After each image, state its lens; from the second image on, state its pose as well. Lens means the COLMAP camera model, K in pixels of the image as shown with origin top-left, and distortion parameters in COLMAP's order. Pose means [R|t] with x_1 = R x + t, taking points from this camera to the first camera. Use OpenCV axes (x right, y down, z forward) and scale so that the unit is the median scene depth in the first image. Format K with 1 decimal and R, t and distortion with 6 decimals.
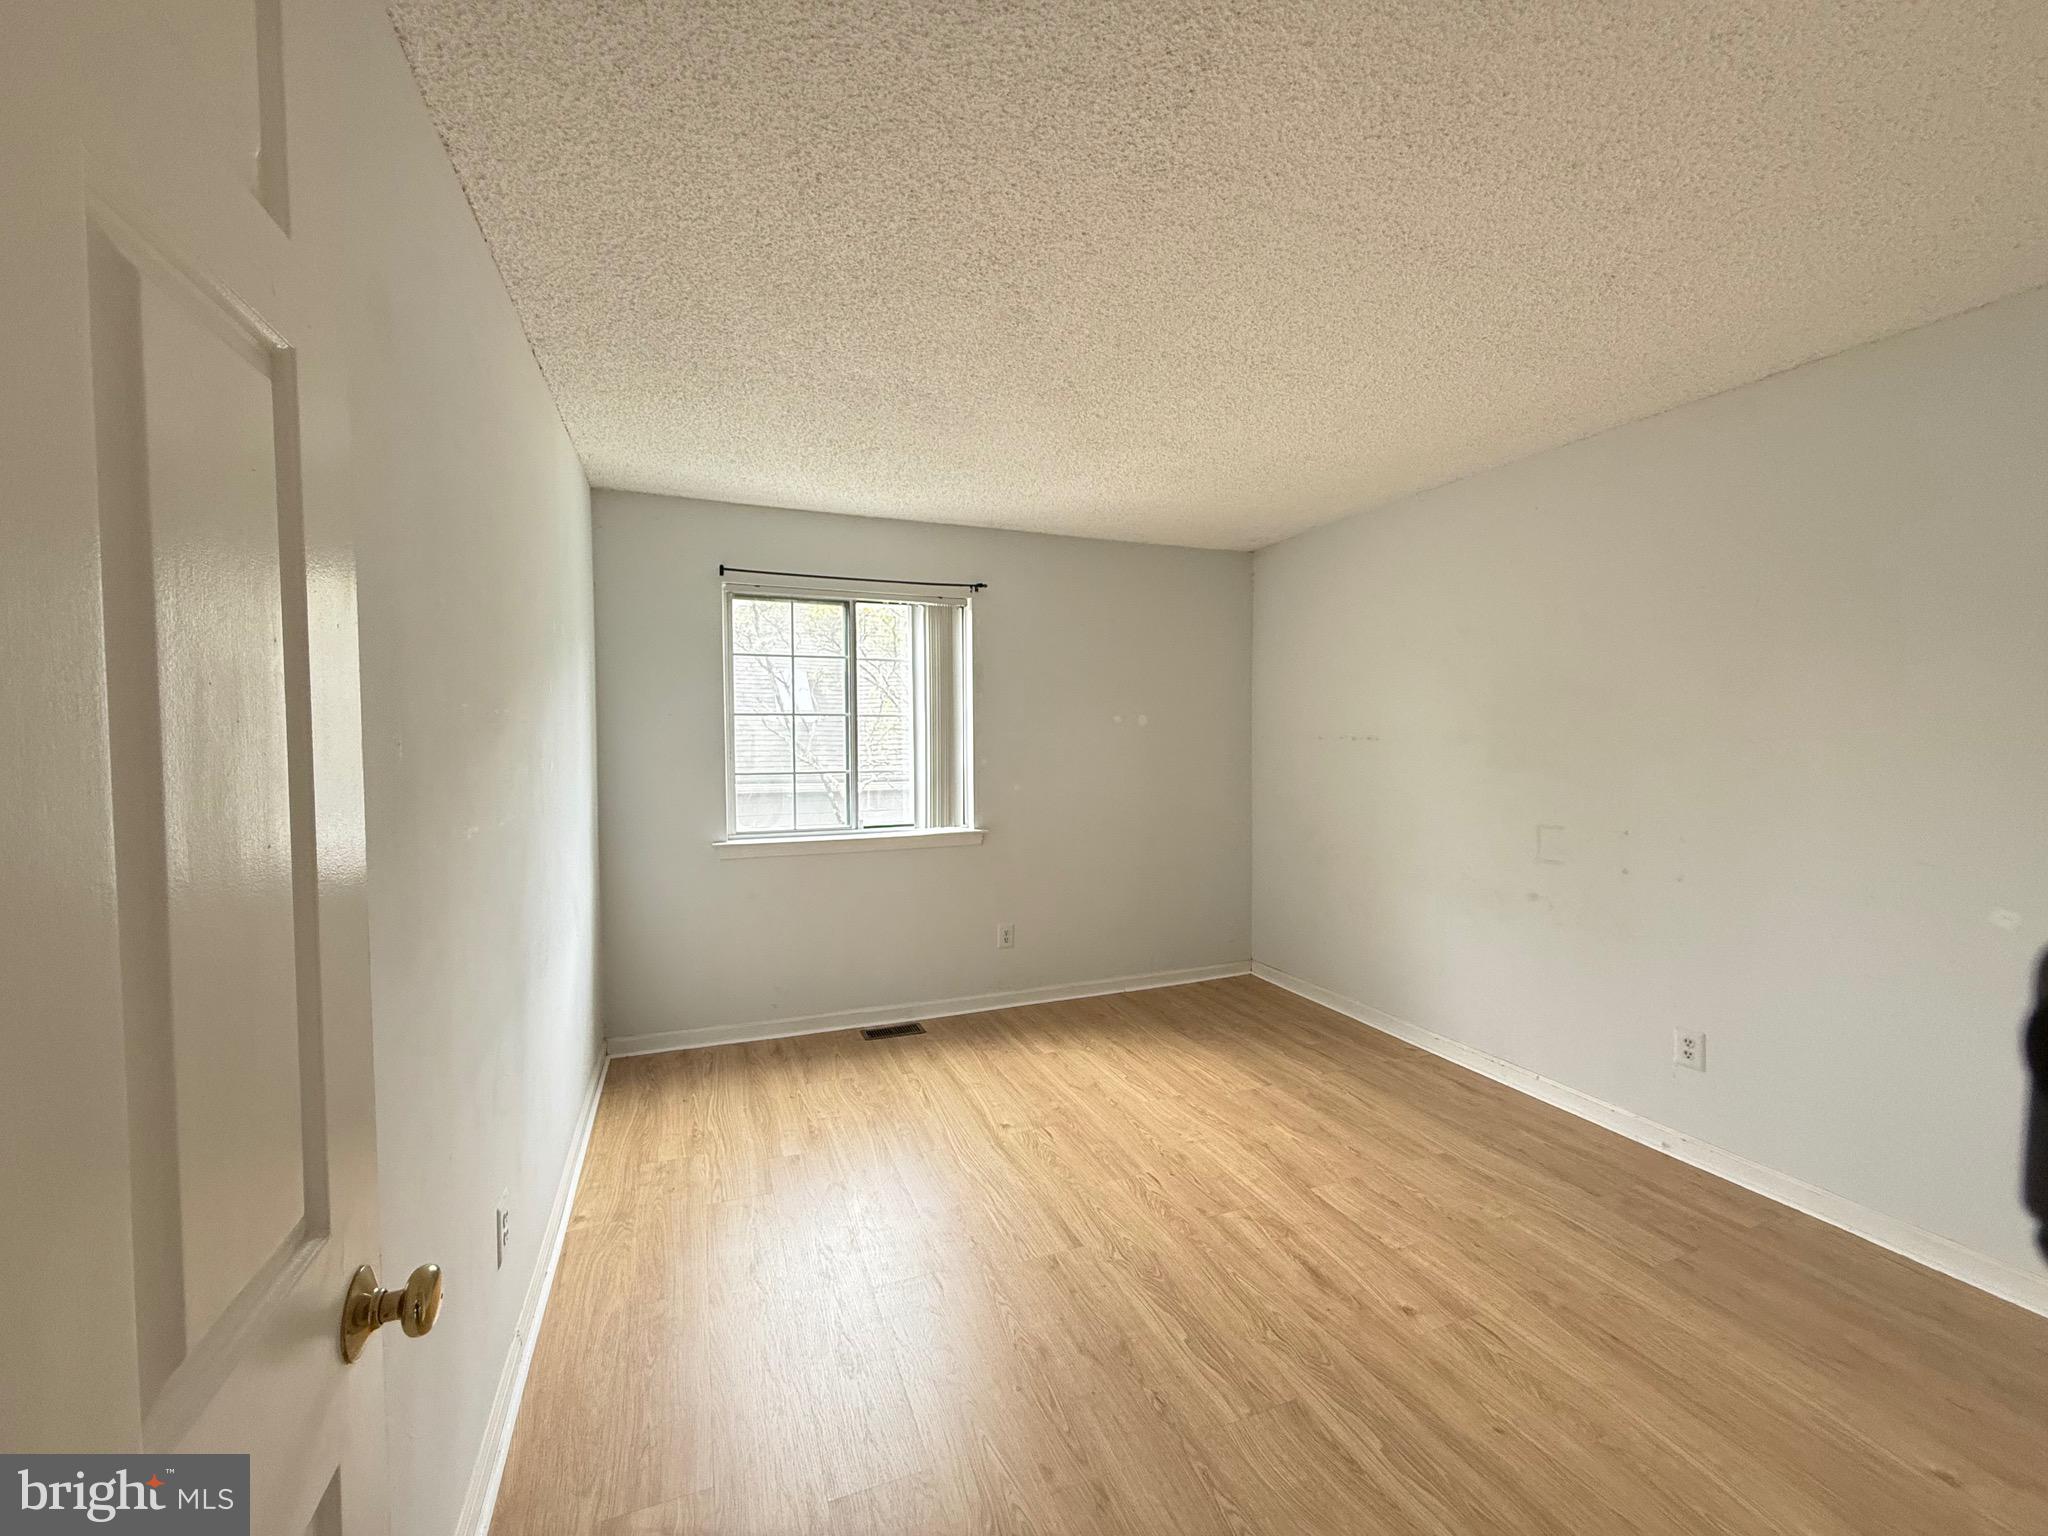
lens RADIAL K [[817.5, 0, 1015.2], [0, 817.5, 762.3], [0, 0, 1]] dist [0.001739, 0.000493]
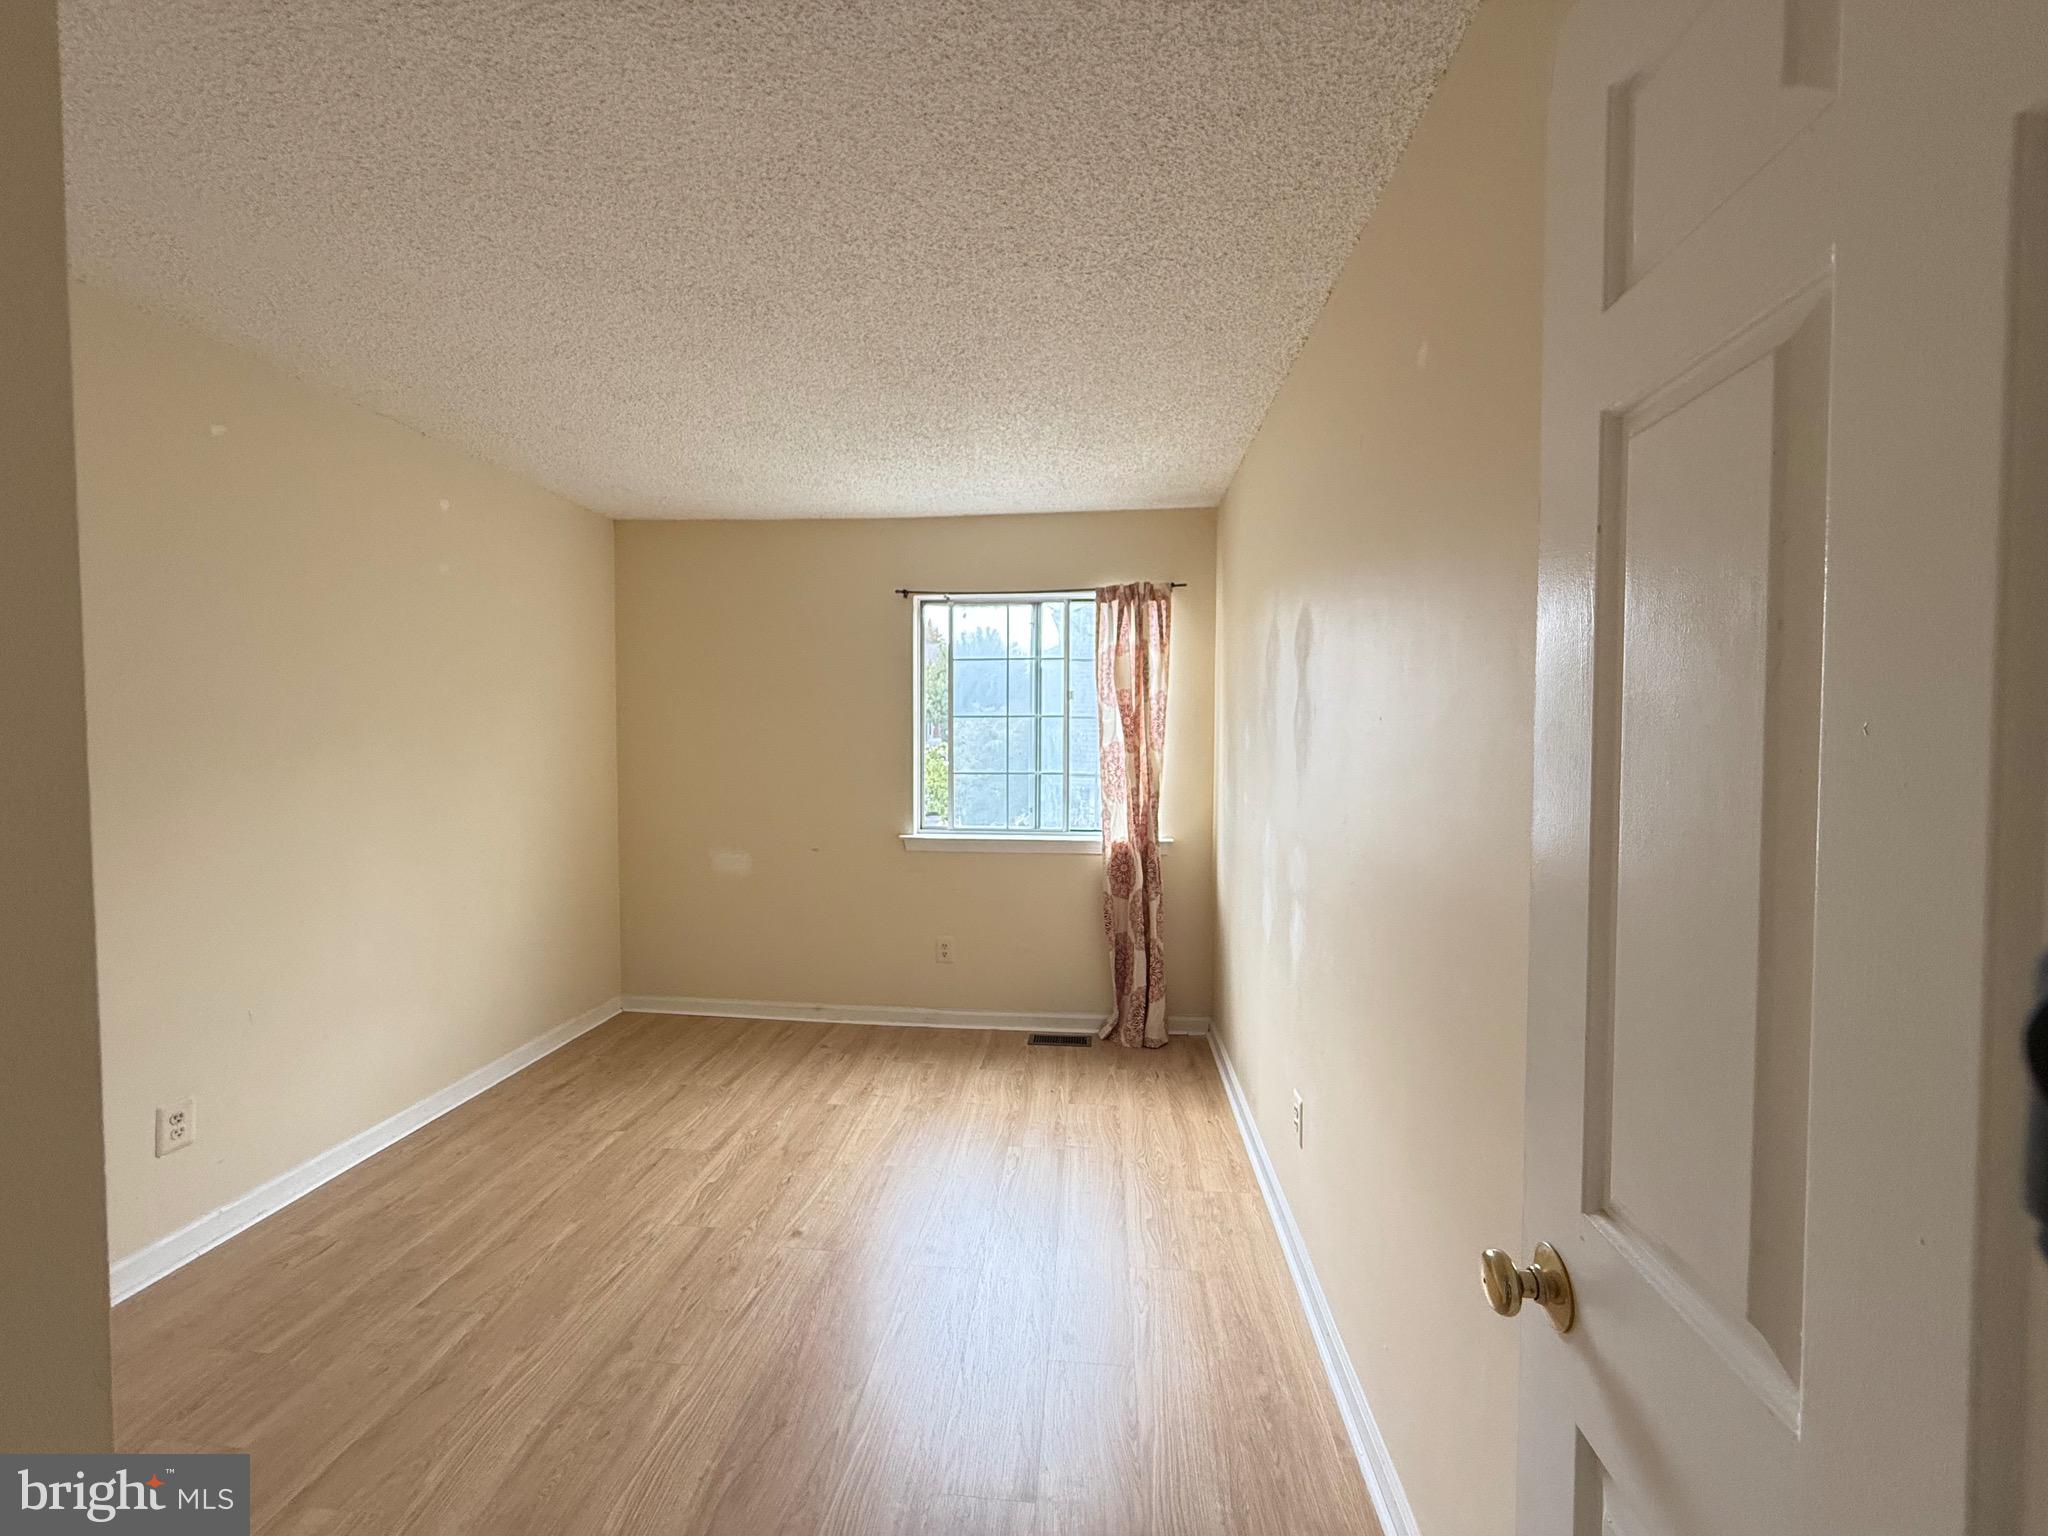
lens RADIAL K [[817.5, 0, 1015.2], [0, 817.5, 762.3], [0, 0, 1]] dist [0.001739, 0.000493]
pose [[0.886715, 0.020672, -0.461853, 0.253320], [-0.023228, 0.999730, 0.000151, -0.000523], [0.461732, 0.010595, 0.886956, 0.113205]]
